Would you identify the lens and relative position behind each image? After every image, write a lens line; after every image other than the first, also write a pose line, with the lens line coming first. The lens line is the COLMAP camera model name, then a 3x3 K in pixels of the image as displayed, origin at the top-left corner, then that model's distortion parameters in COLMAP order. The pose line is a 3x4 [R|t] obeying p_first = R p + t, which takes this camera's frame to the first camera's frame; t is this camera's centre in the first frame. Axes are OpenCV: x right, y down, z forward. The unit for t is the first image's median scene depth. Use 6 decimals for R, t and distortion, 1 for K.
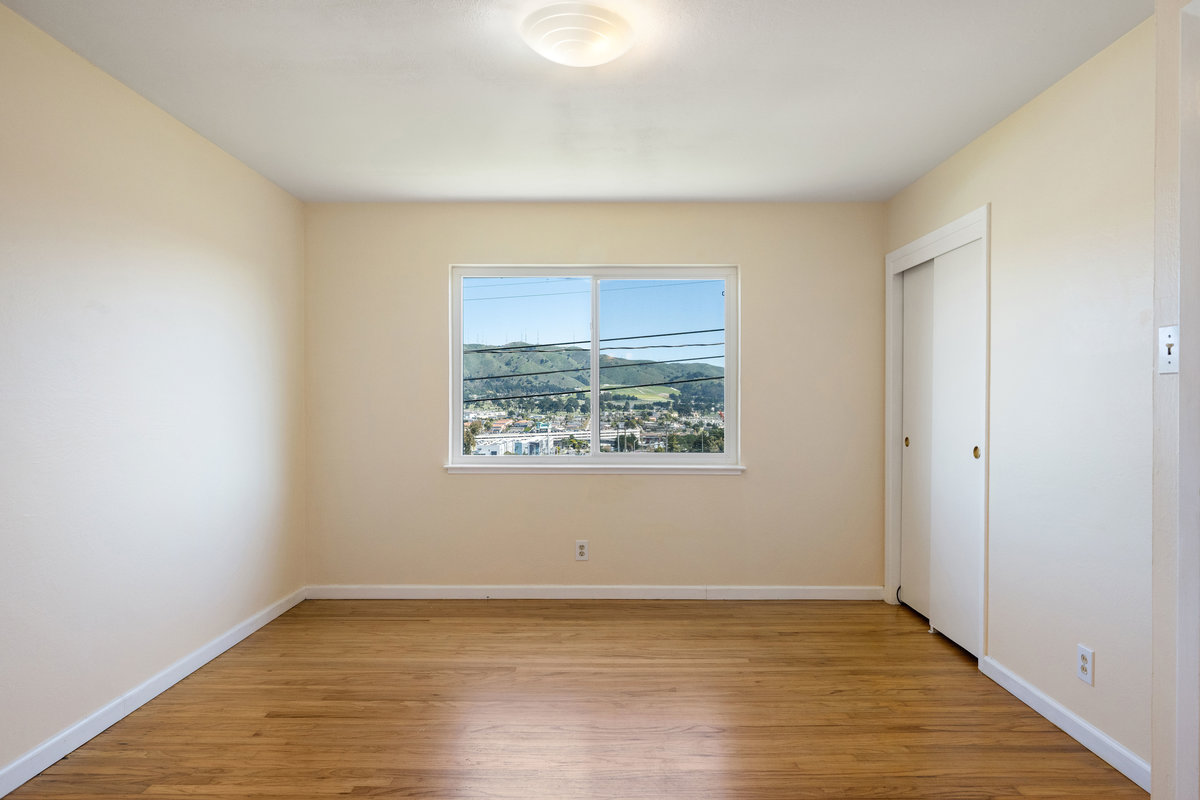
lens RADIAL K [[694.2, 0, 600.6], [0, 694.2, 400.7], [0, 0, 1]] dist [-0.003416, 0.000240]
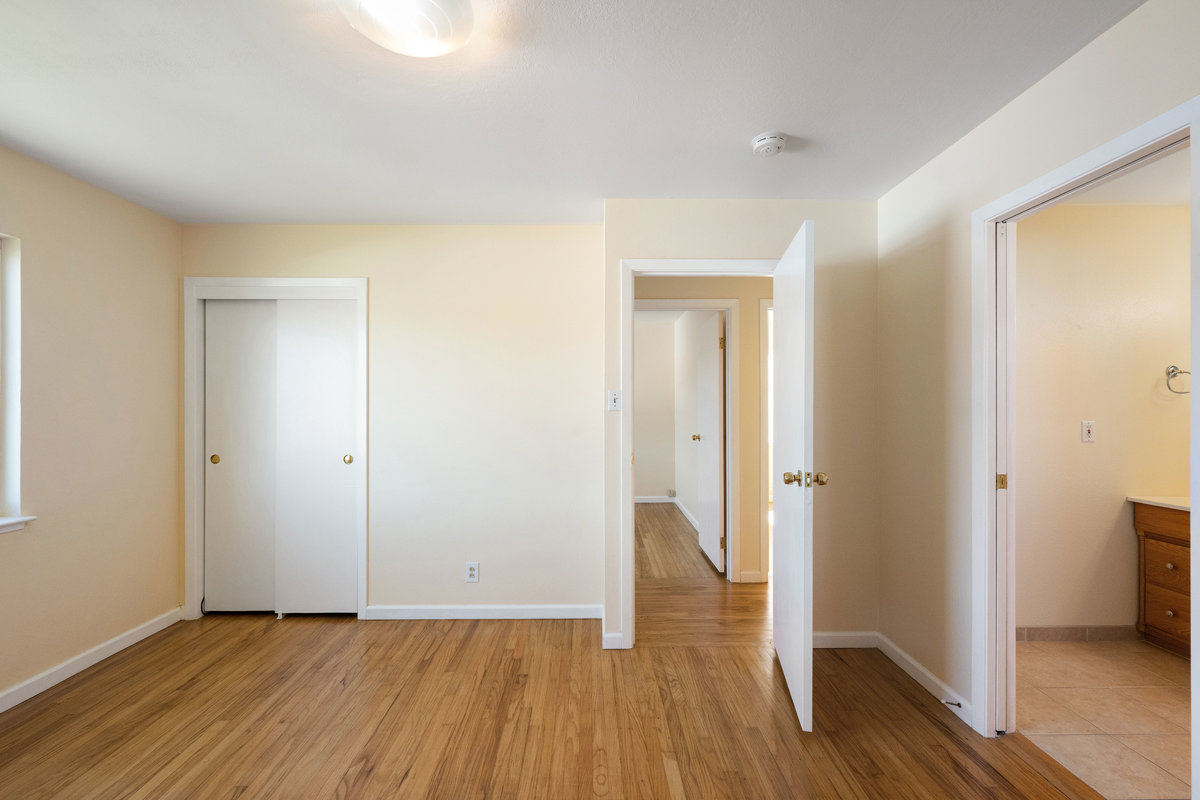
lens RADIAL K [[517.6, 0, 598.1], [0, 517.6, 406.1], [0, 0, 1]] dist [-0.003105, -0.000006]
pose [[-0.008787, -0.001988, 0.999959, -0.462014], [0.004308, 0.999989, 0.002026, -0.028526], [-0.999952, 0.004325, -0.008778, 0.536354]]
